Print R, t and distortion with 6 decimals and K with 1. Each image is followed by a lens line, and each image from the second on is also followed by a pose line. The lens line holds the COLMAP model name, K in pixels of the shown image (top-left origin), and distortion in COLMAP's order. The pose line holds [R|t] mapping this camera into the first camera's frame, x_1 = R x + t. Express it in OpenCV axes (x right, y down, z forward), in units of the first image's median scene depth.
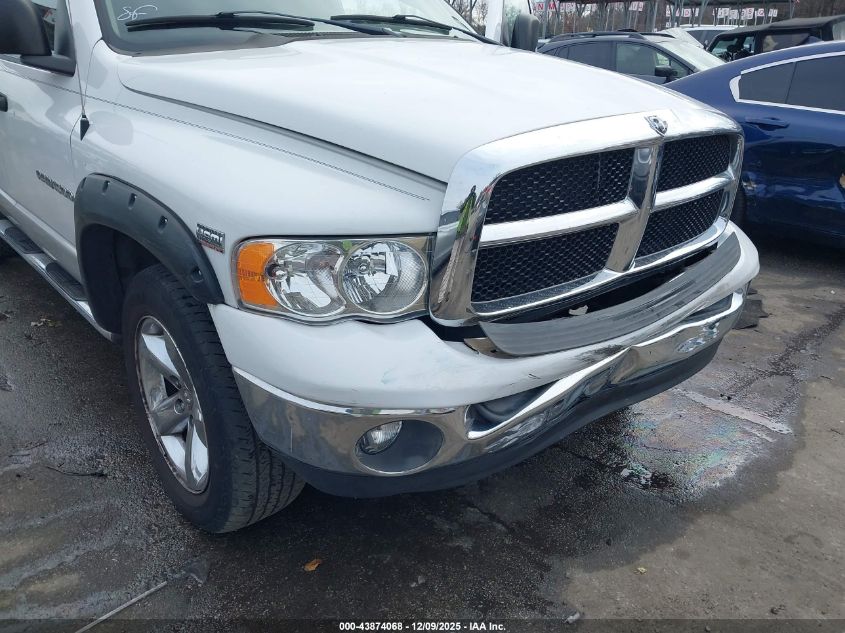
lens RADIAL K [[676.5, 0, 417.3], [0, 676.5, 317.2], [0, 0, 1]] dist [0.083119, -0.115189]
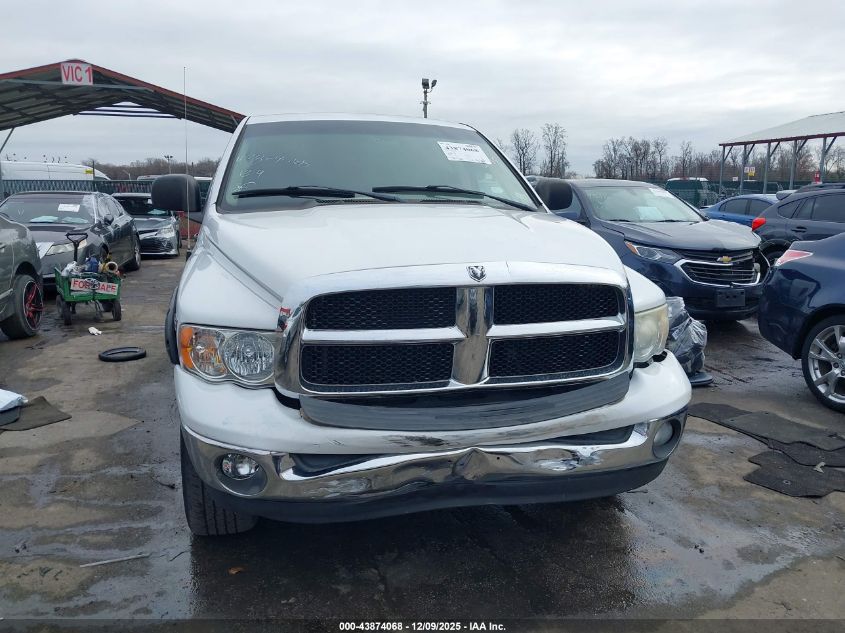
lens RADIAL K [[676.5, 0, 417.3], [0, 676.5, 317.2], [0, 0, 1]] dist [0.083119, -0.115189]
pose [[0.891804, 0.086854, -0.444007, 0.815068], [-0.170121, 0.973752, -0.151214, 0.016924], [0.419219, 0.210388, 0.883172, -0.178296]]
